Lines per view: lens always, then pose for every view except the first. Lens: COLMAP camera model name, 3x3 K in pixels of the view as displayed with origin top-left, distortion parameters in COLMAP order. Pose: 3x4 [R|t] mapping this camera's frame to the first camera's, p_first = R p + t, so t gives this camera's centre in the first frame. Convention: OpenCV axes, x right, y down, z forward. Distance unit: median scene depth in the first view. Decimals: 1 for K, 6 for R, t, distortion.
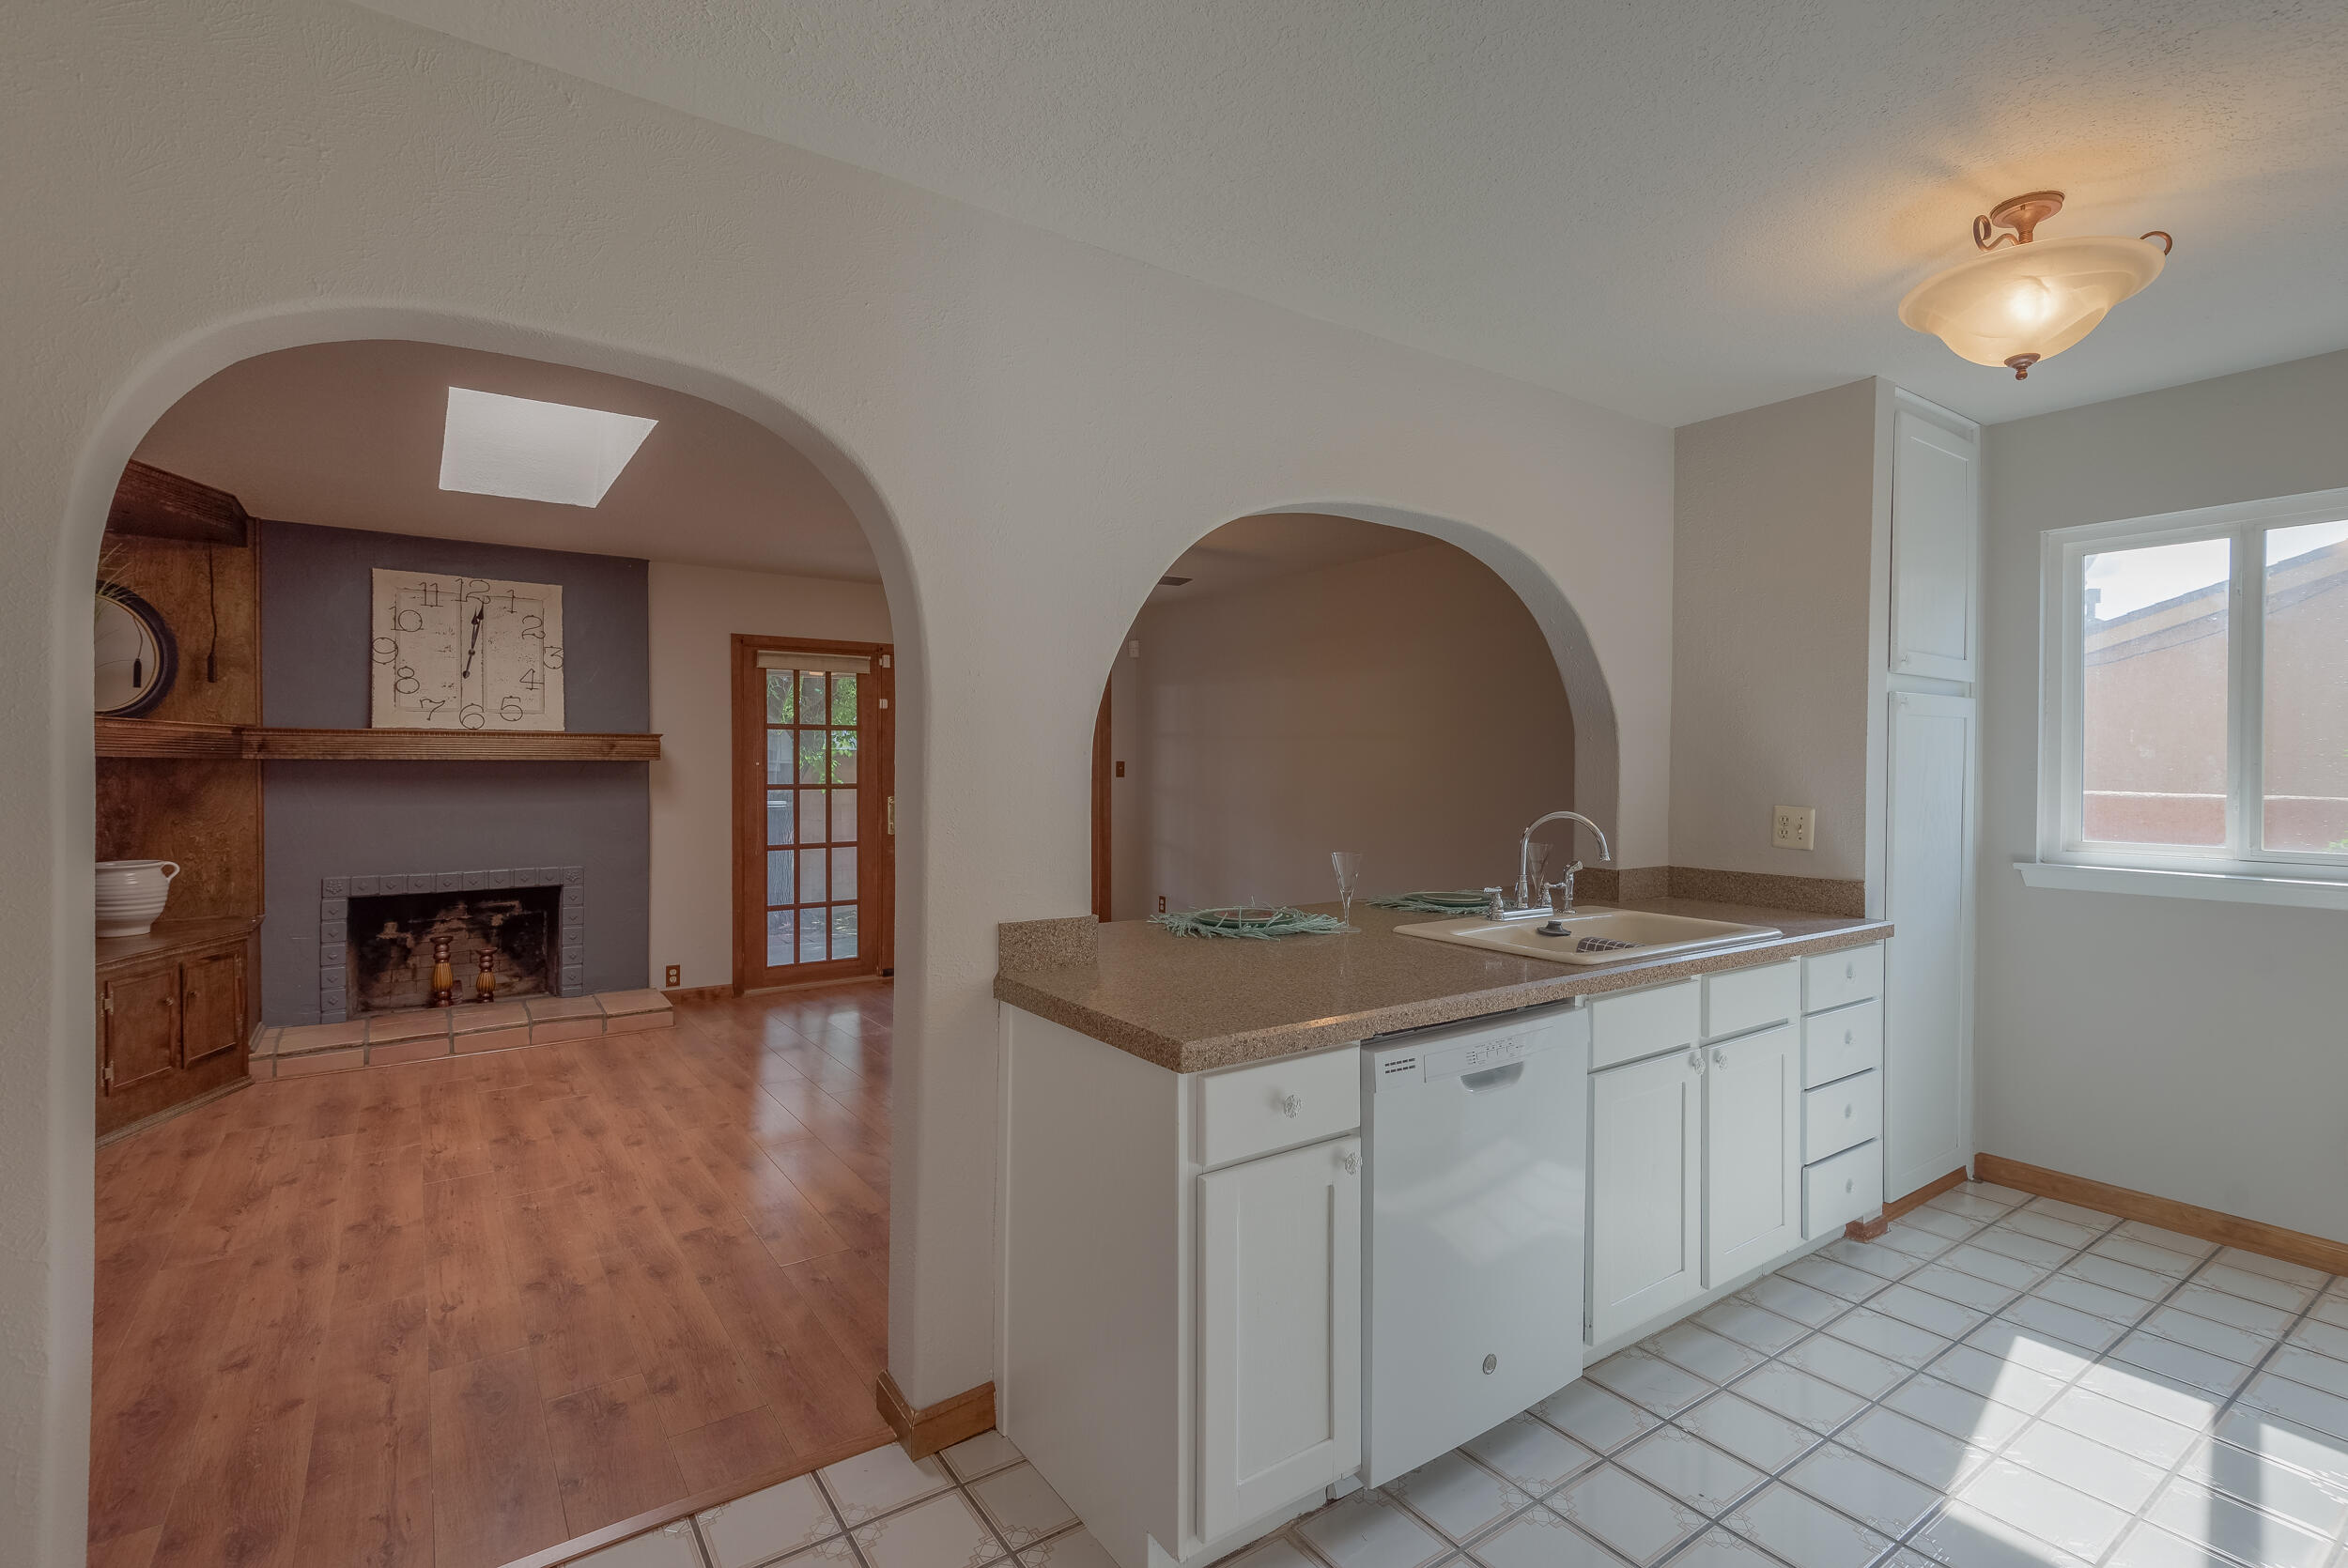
lens RADIAL K [[1062.6, 0, 1208.2], [0, 1062.6, 770.1], [0, 0, 1]] dist [0.018471, -0.006819]
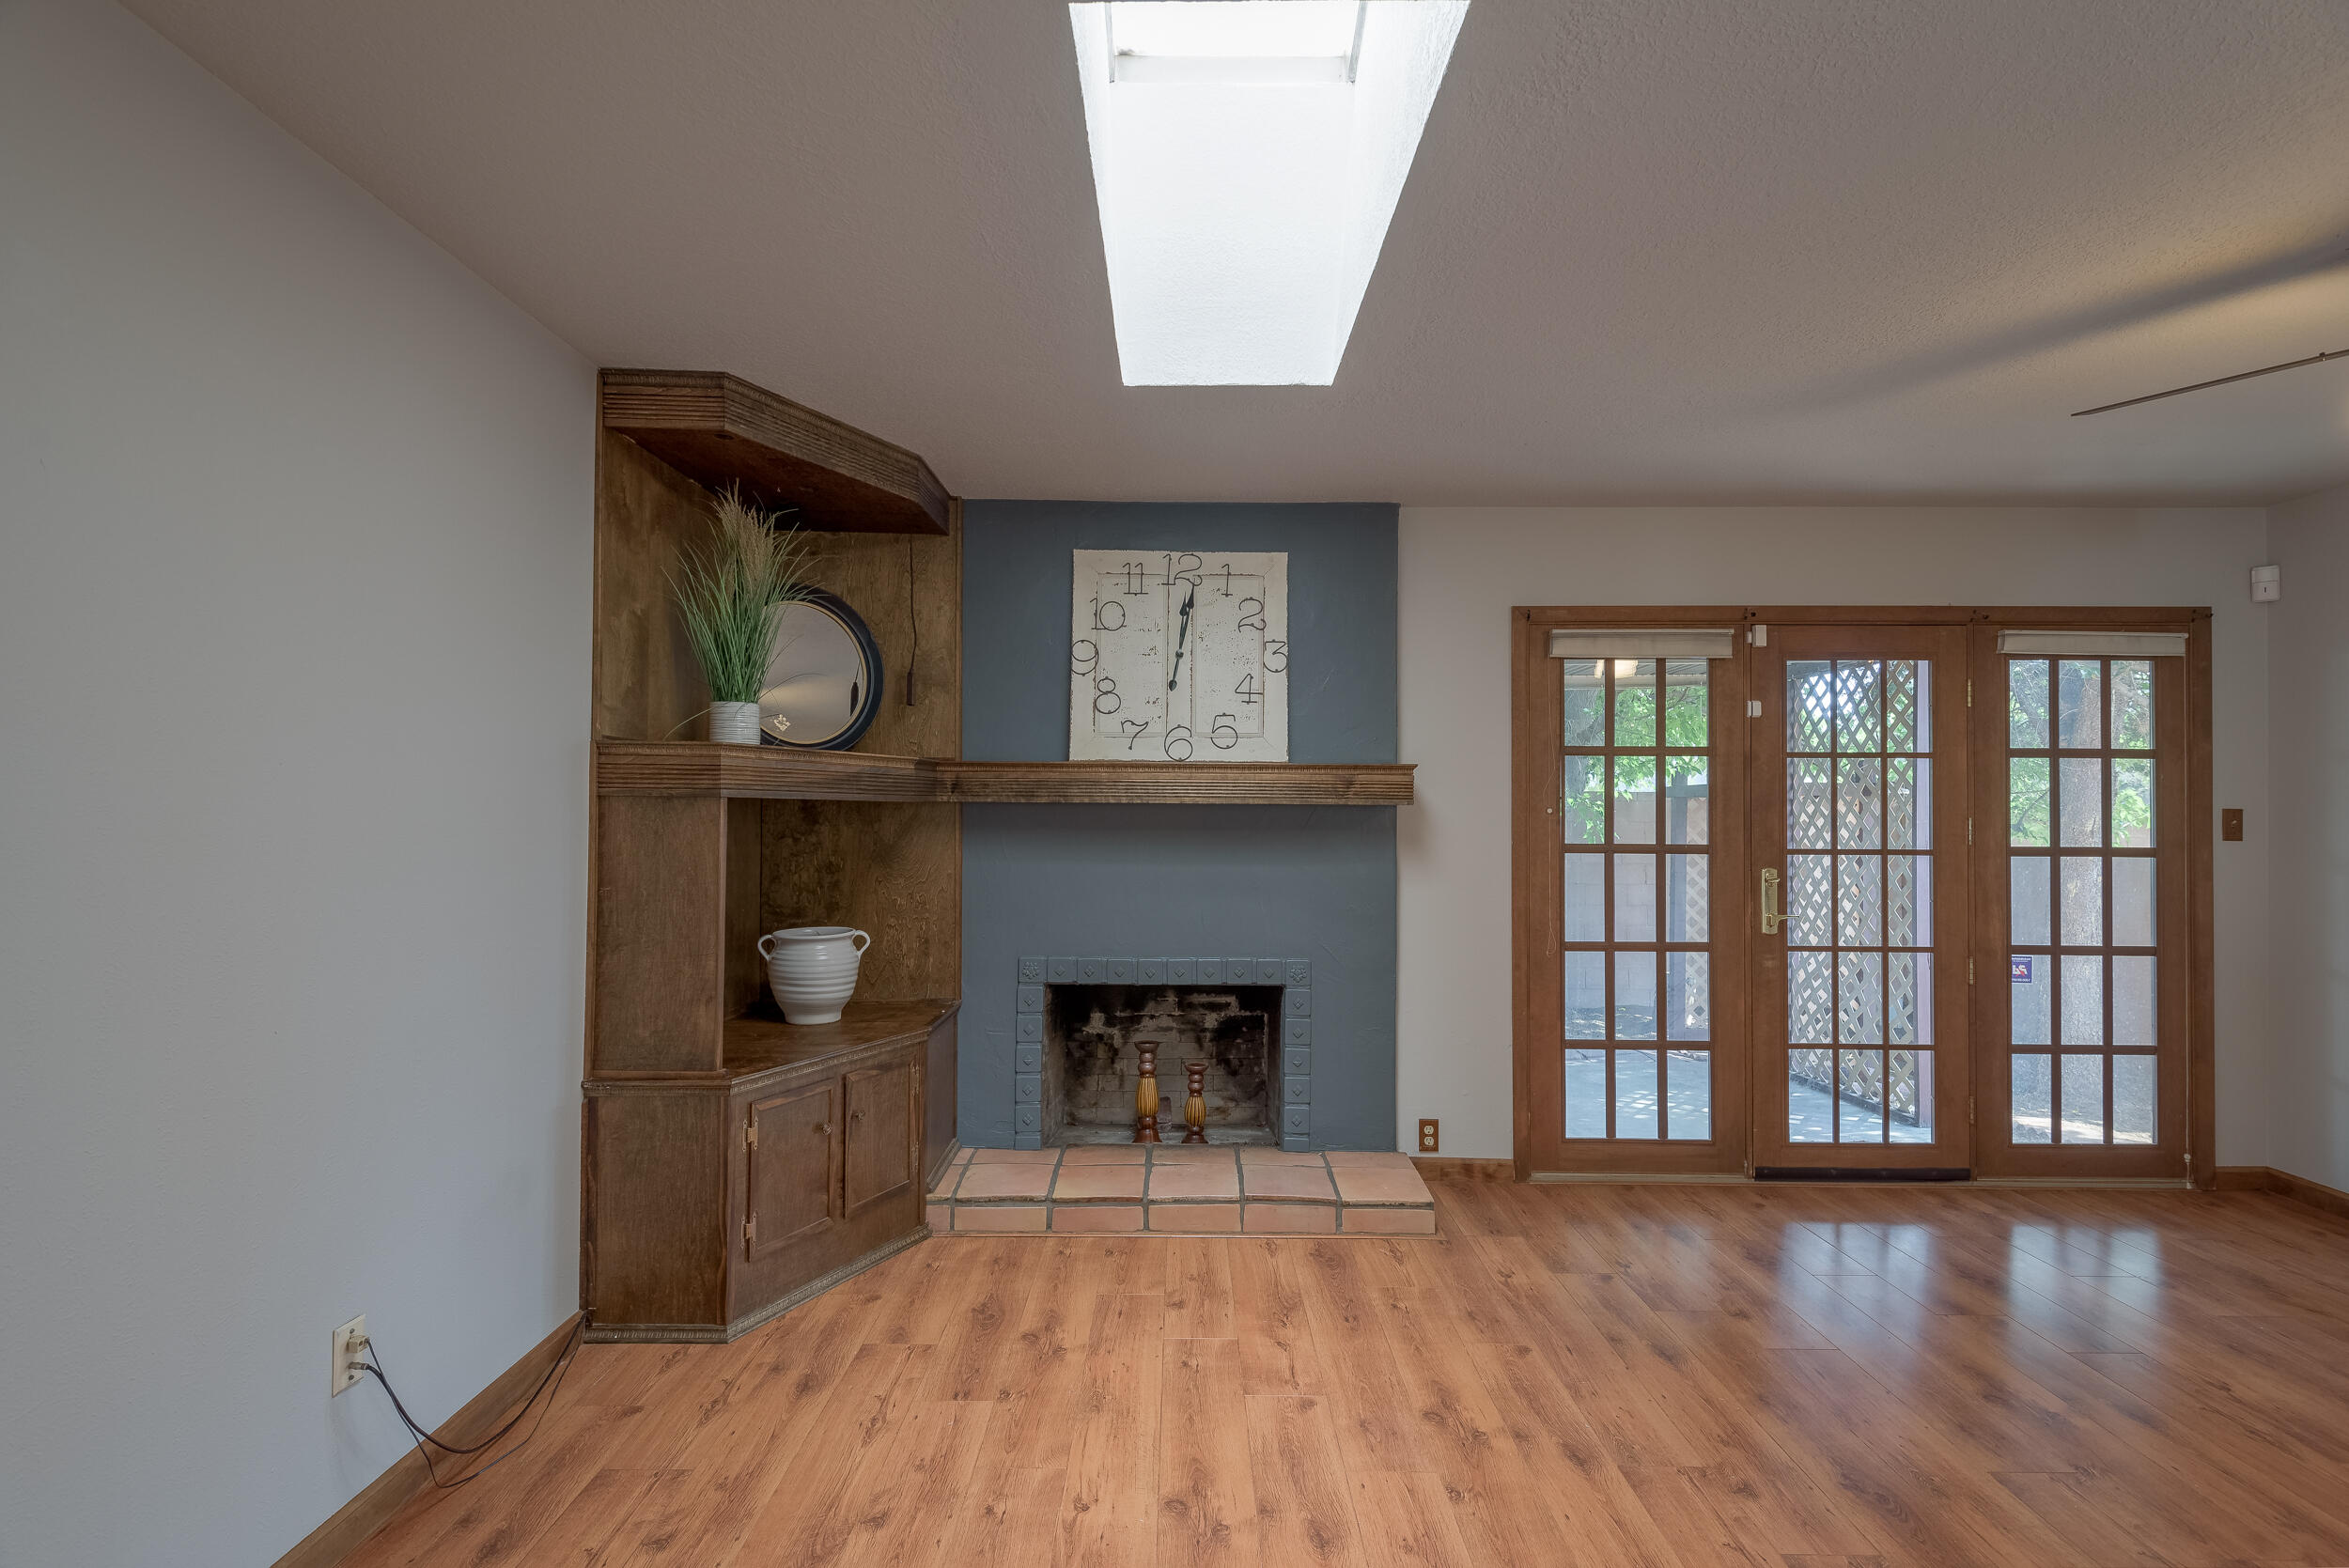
lens RADIAL K [[1173.3, 0, 1180.9], [0, 1173.3, 792.0], [0, 0, 1]] dist [0.004948, -0.002785]
pose [[0.801062, -0.004901, -0.598562, -0.193357], [-0.008037, 0.999788, -0.018942, -0.002331], [0.598528, 0.019984, 0.800853, 0.332715]]
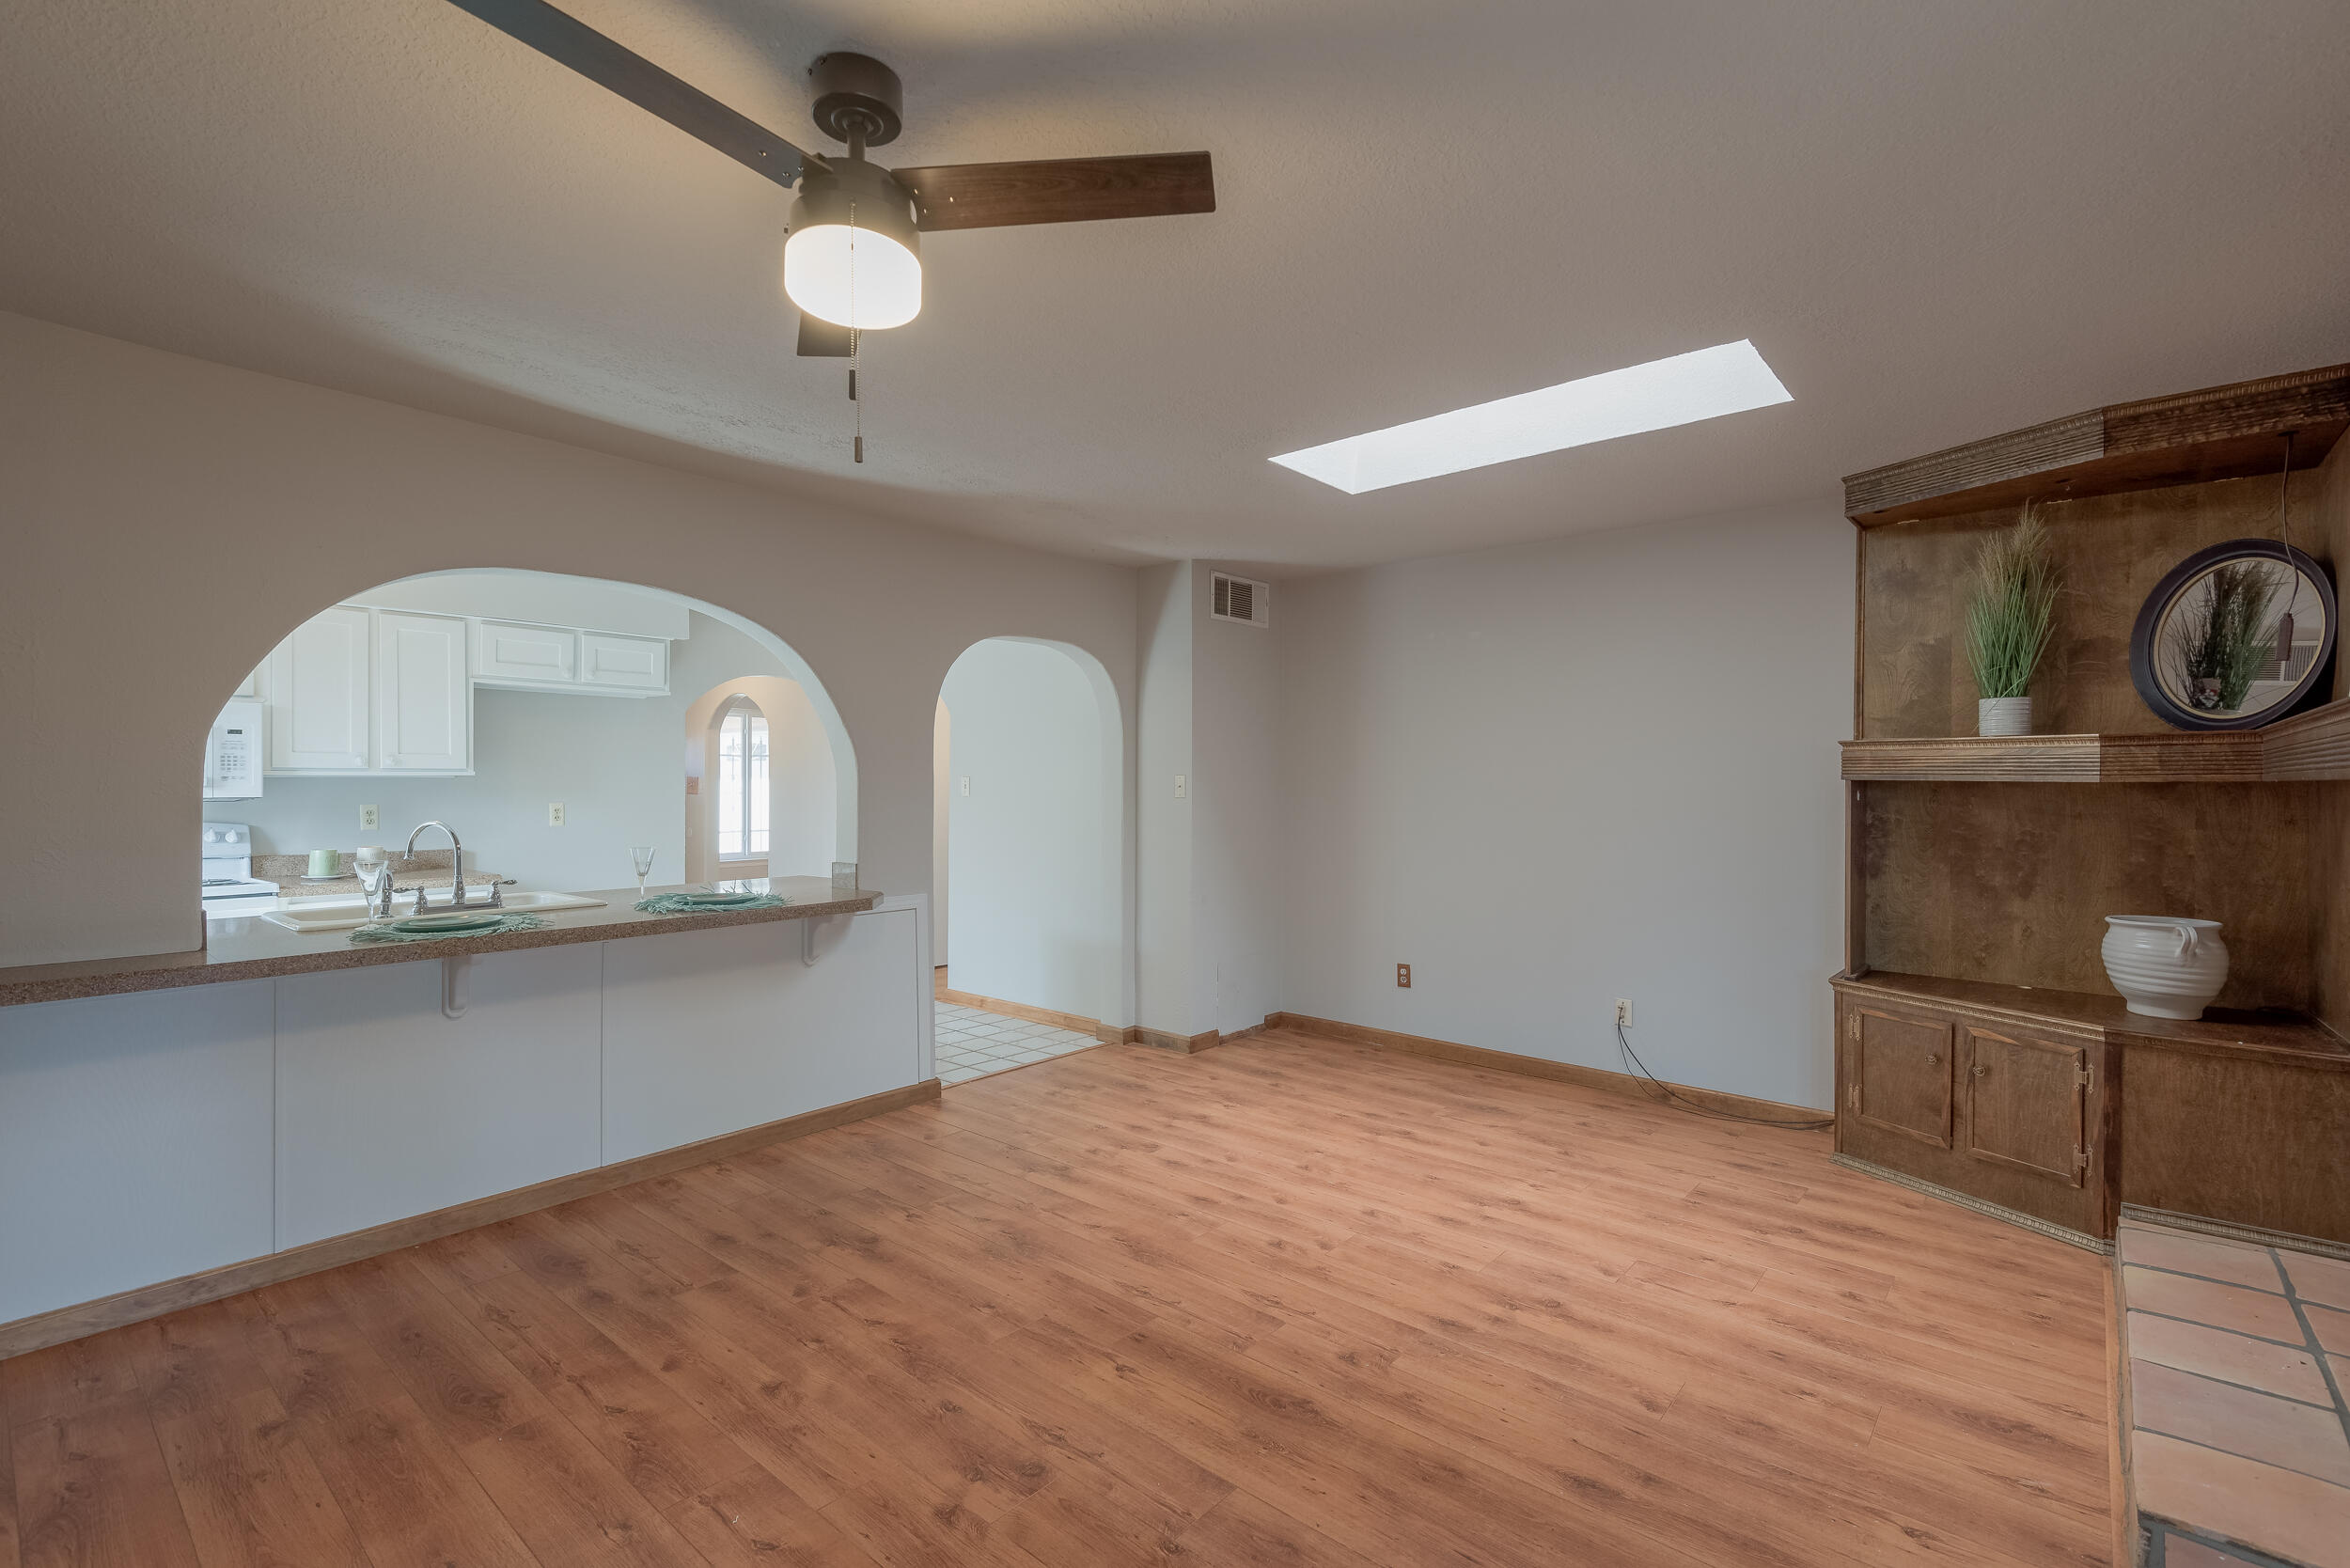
lens RADIAL K [[1063.7, 0, 1168.1], [0, 1063.7, 782.1], [0, 0, 1]] dist [0.018471, -0.006819]
pose [[-0.978230, -0.006861, -0.207409, -0.118850], [-0.008297, 0.999947, 0.006052, -0.007357], [0.207356, 0.007641, -0.978236, 1.167688]]
